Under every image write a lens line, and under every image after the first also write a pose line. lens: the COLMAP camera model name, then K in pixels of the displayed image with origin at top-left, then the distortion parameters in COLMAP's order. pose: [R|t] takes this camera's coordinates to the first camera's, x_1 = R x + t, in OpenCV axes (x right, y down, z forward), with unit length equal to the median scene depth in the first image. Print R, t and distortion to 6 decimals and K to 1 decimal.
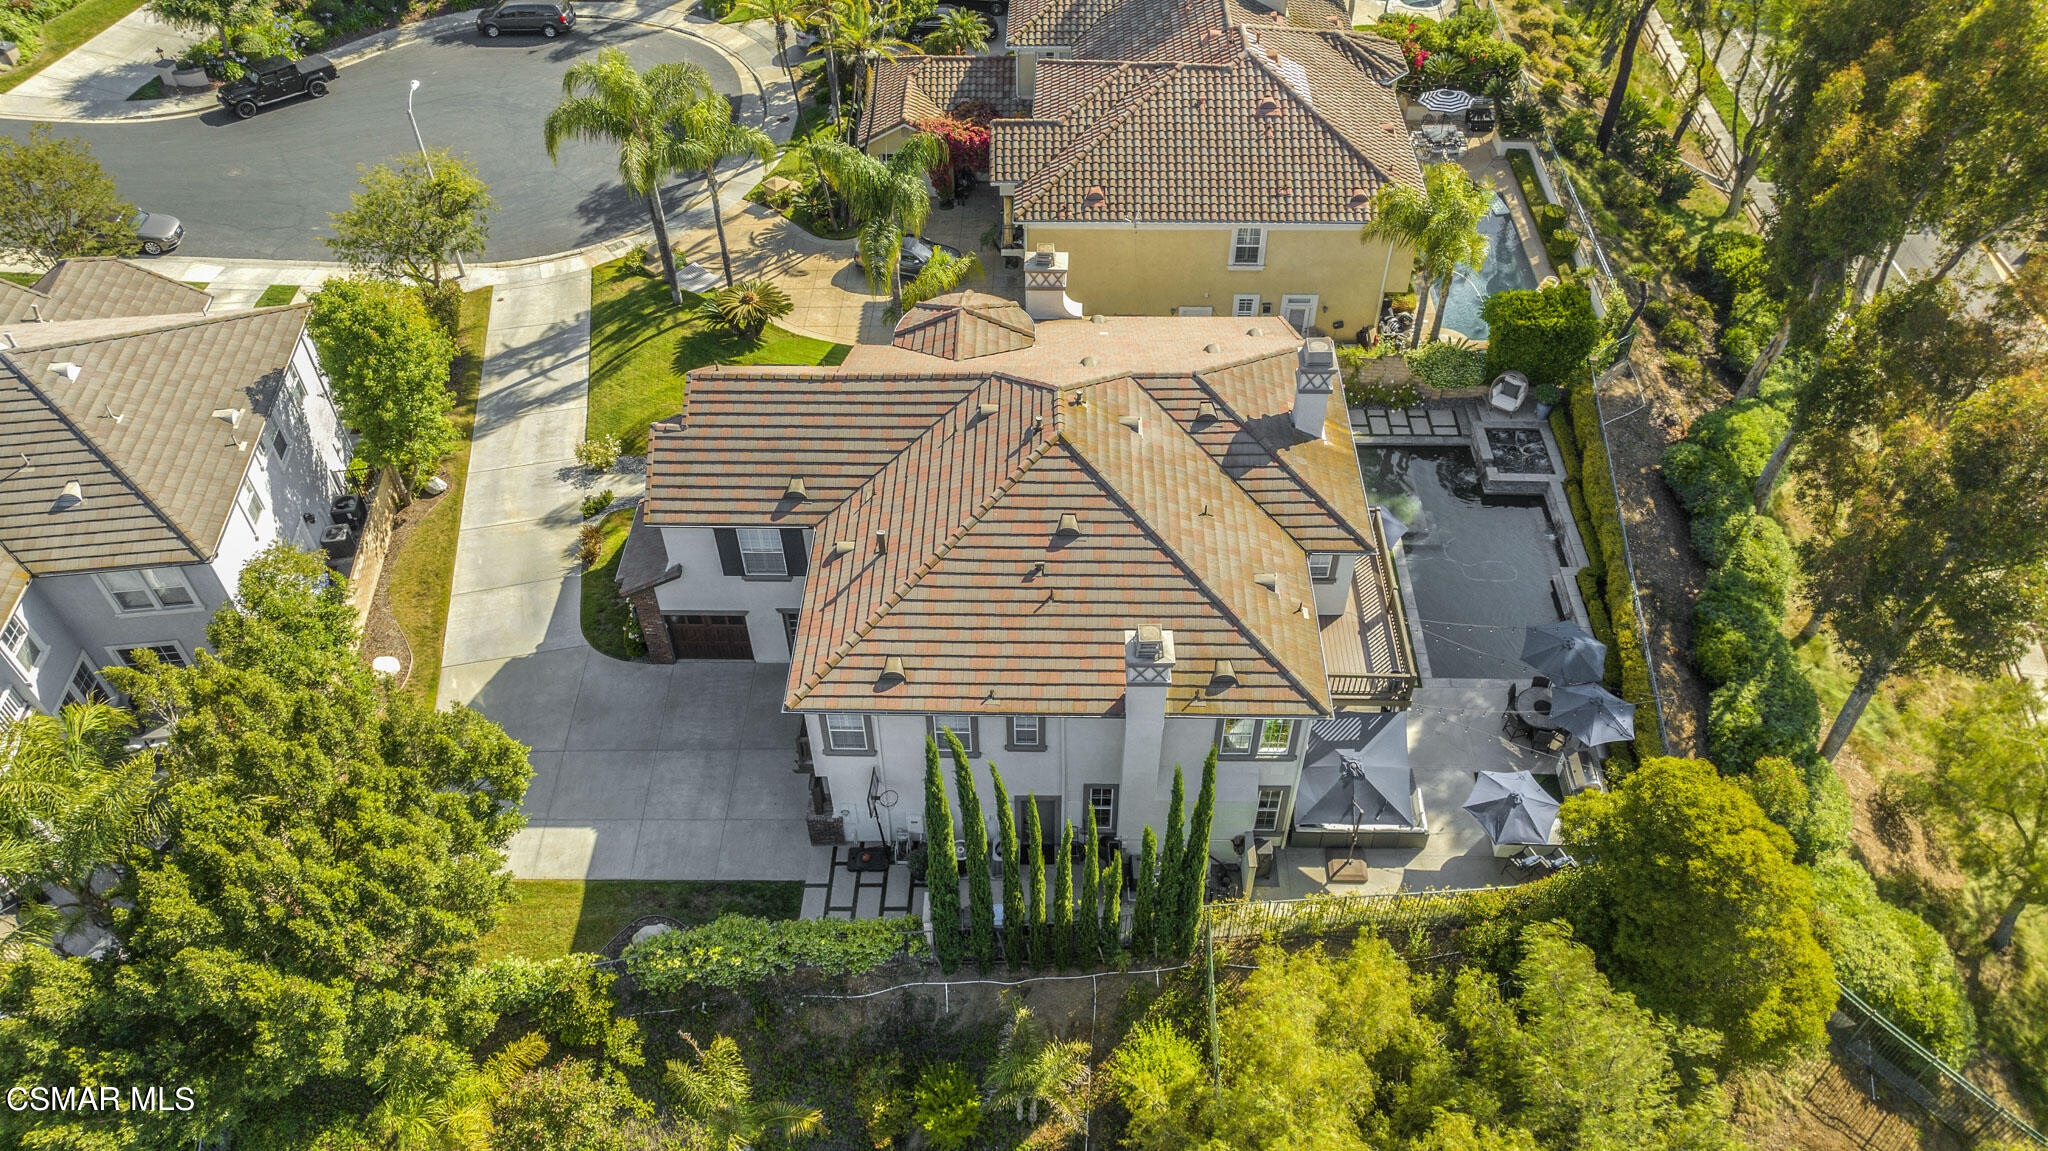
lens RADIAL K [[1439.7, 0, 1022.2], [0, 1439.7, 562.4], [0, 0, 1]] dist [-0.011075, 0.001890]
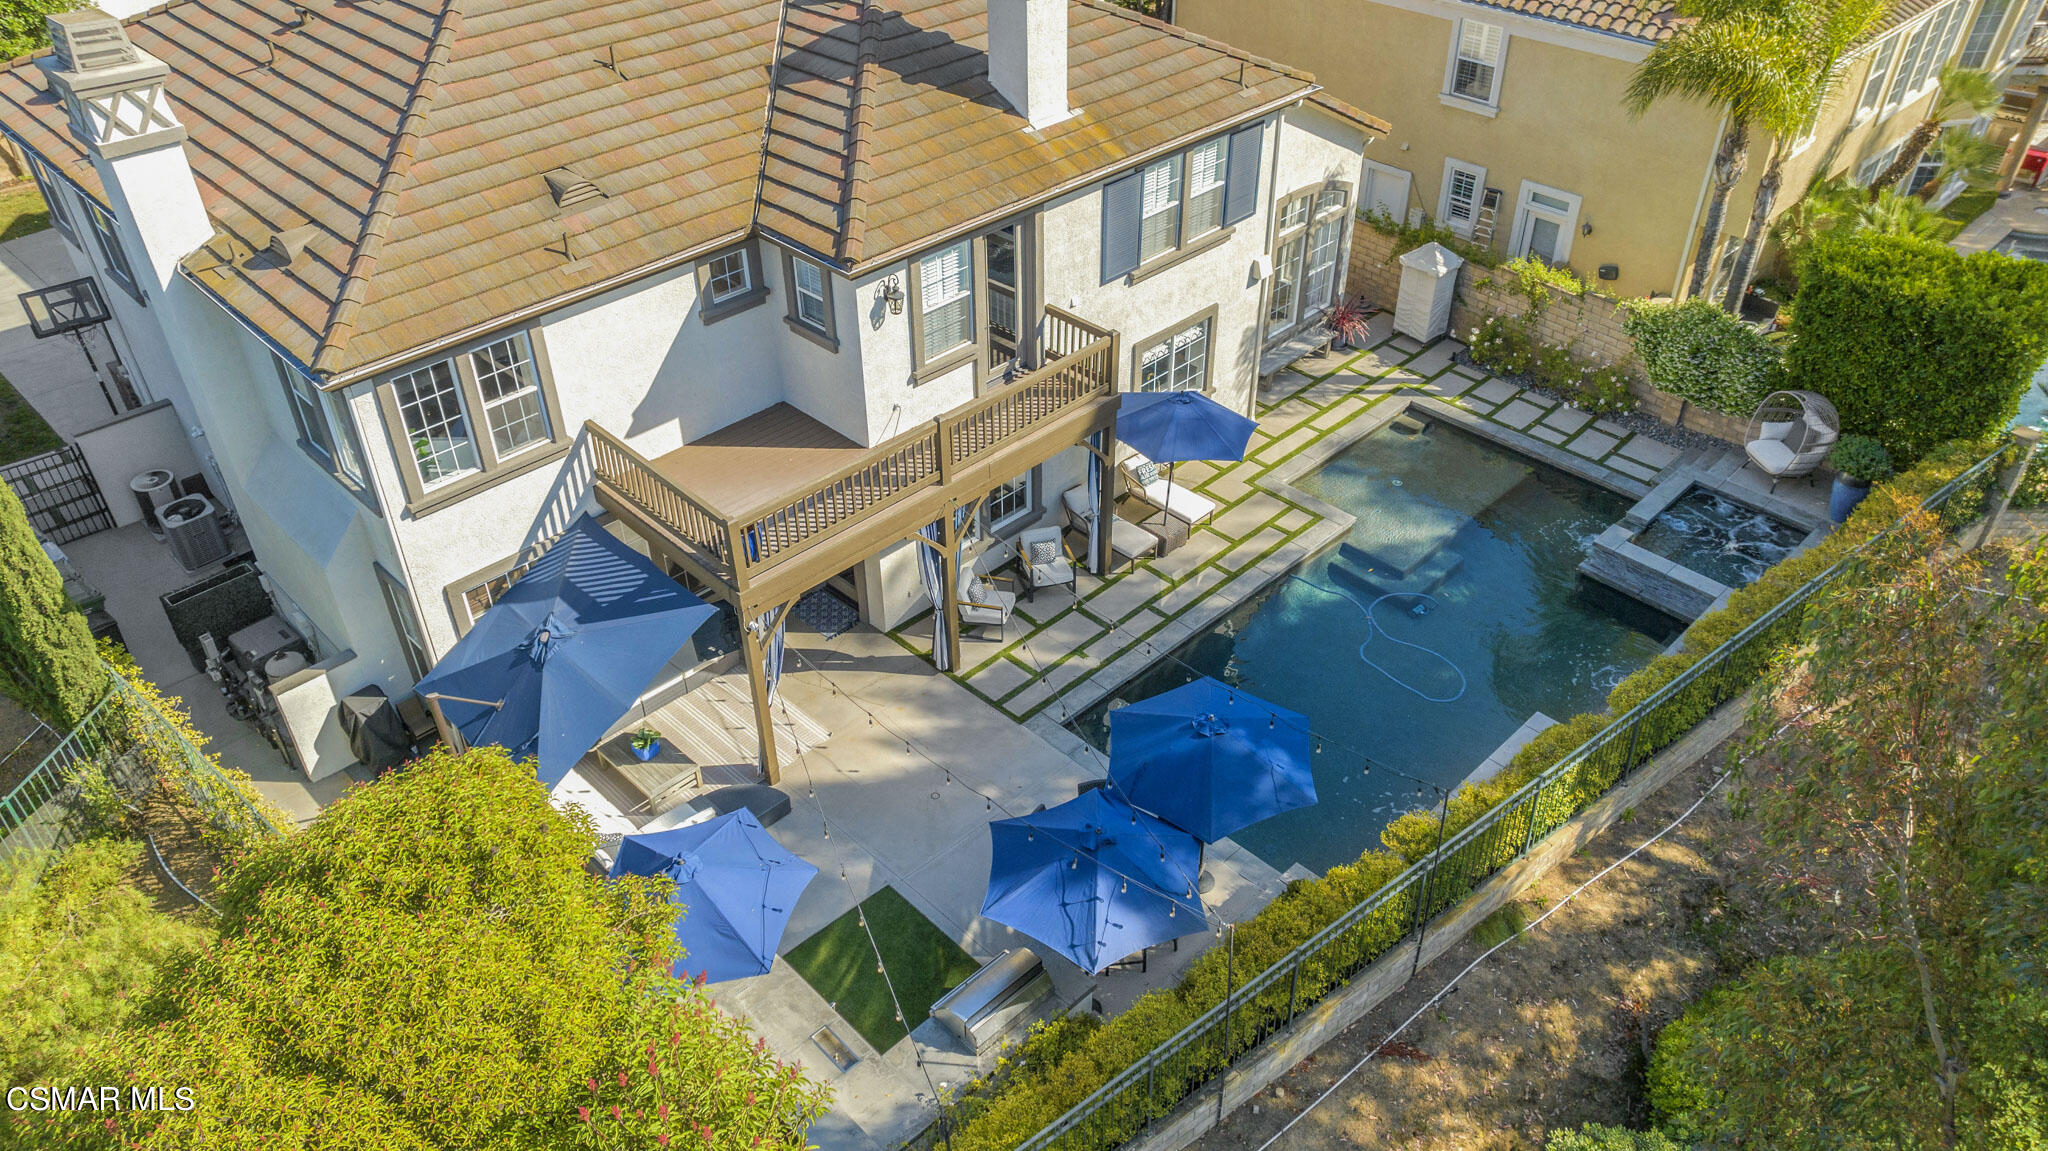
lens RADIAL K [[1439.7, 0, 1022.2], [0, 1439.7, 562.4], [0, 0, 1]] dist [-0.011075, 0.001890]
pose [[0.718917, 0.413924, -0.558413, 0.563564], [-0.486418, 0.873468, 0.021231, 0.035677], [0.496544, 0.256358, 0.829292, 0.650952]]
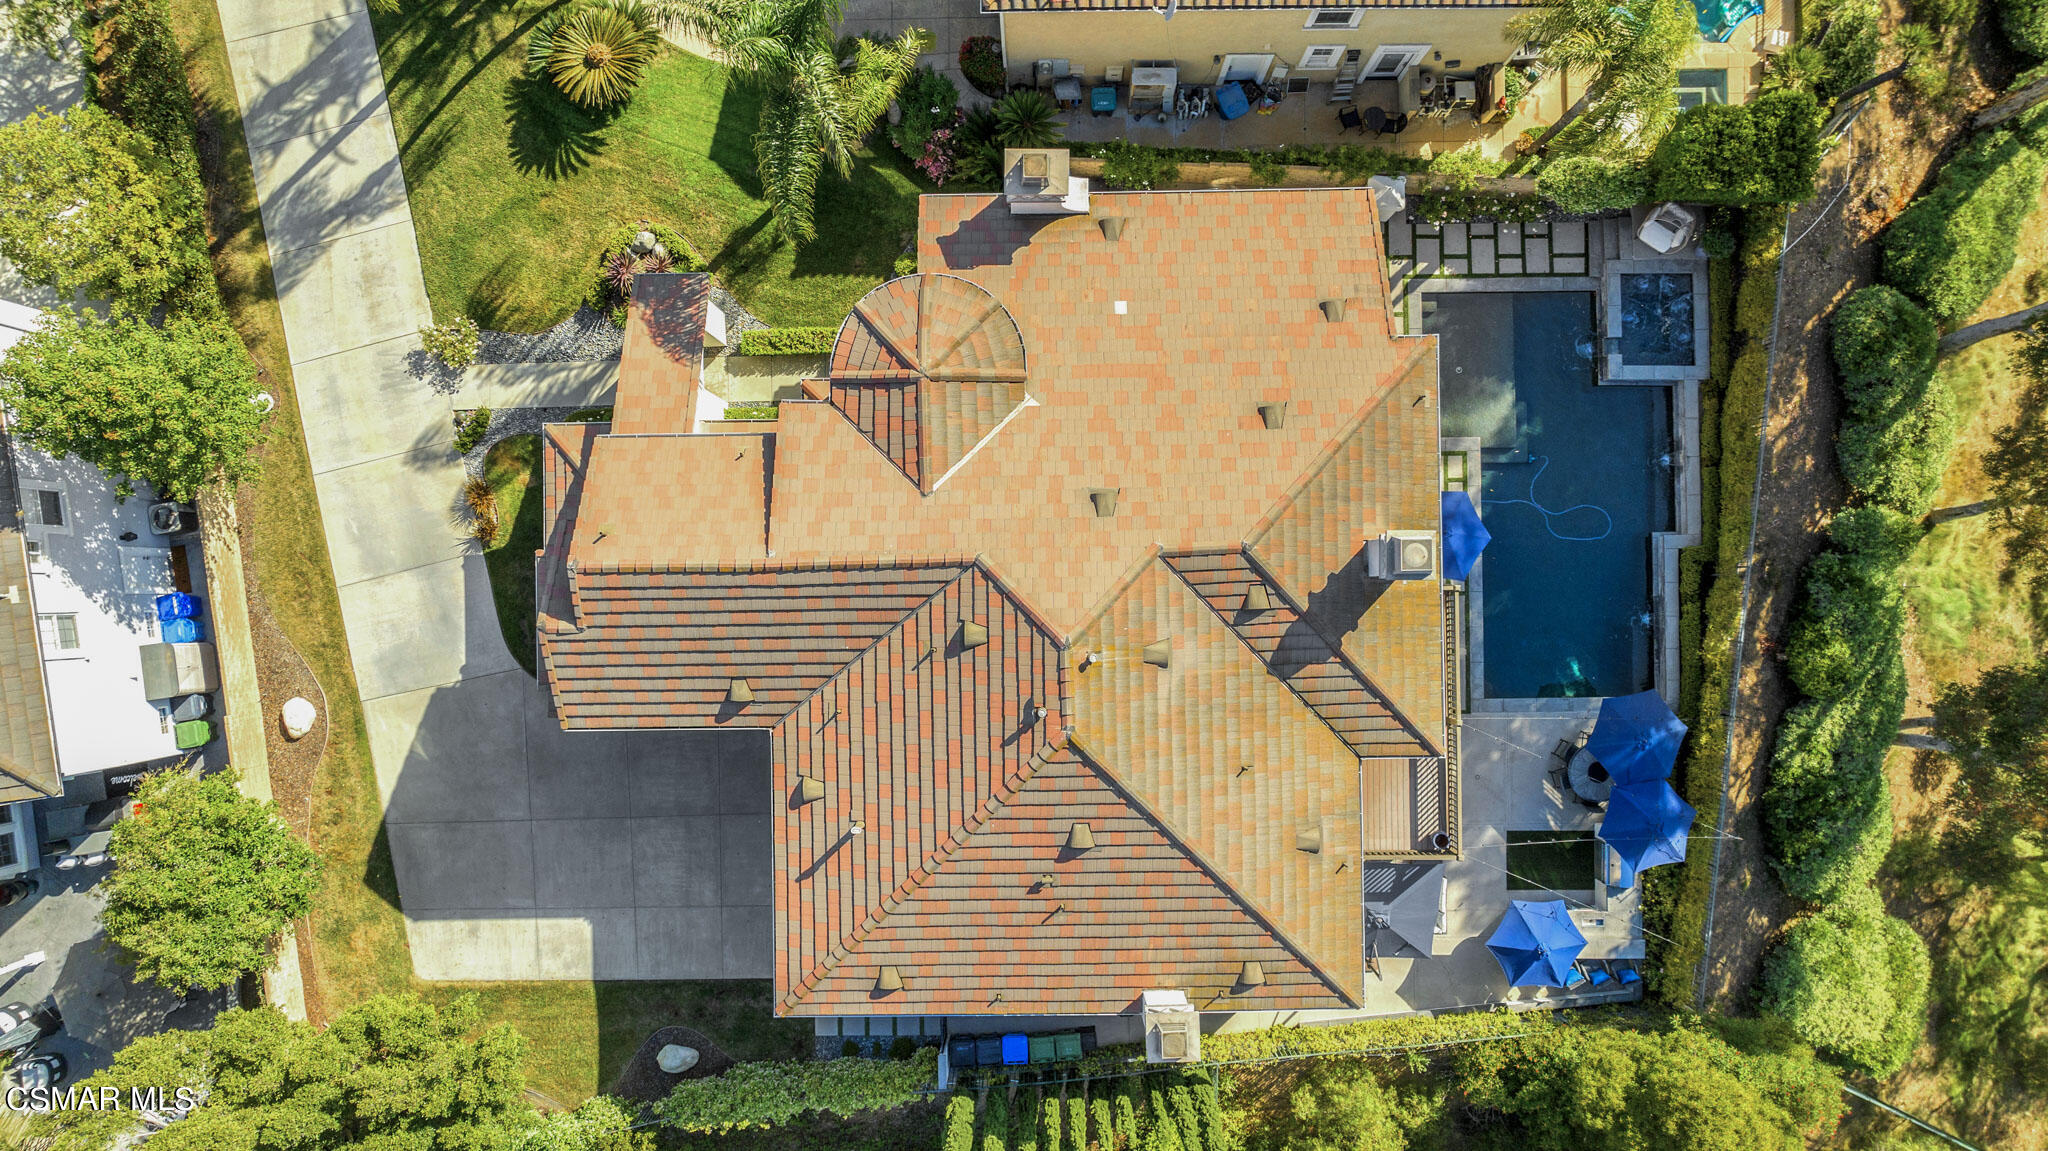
lens RADIAL K [[1457.1, 0, 1024.0], [0, 1457.1, 575.5], [0, 0, 1]] dist [-0.021062, -0.001498]
pose [[0.999277, -0.038010, 0.000855, 0.003991], [0.026807, 0.720336, 0.693107, -0.661910], [-0.026960, -0.692583, 0.720834, 0.454822]]
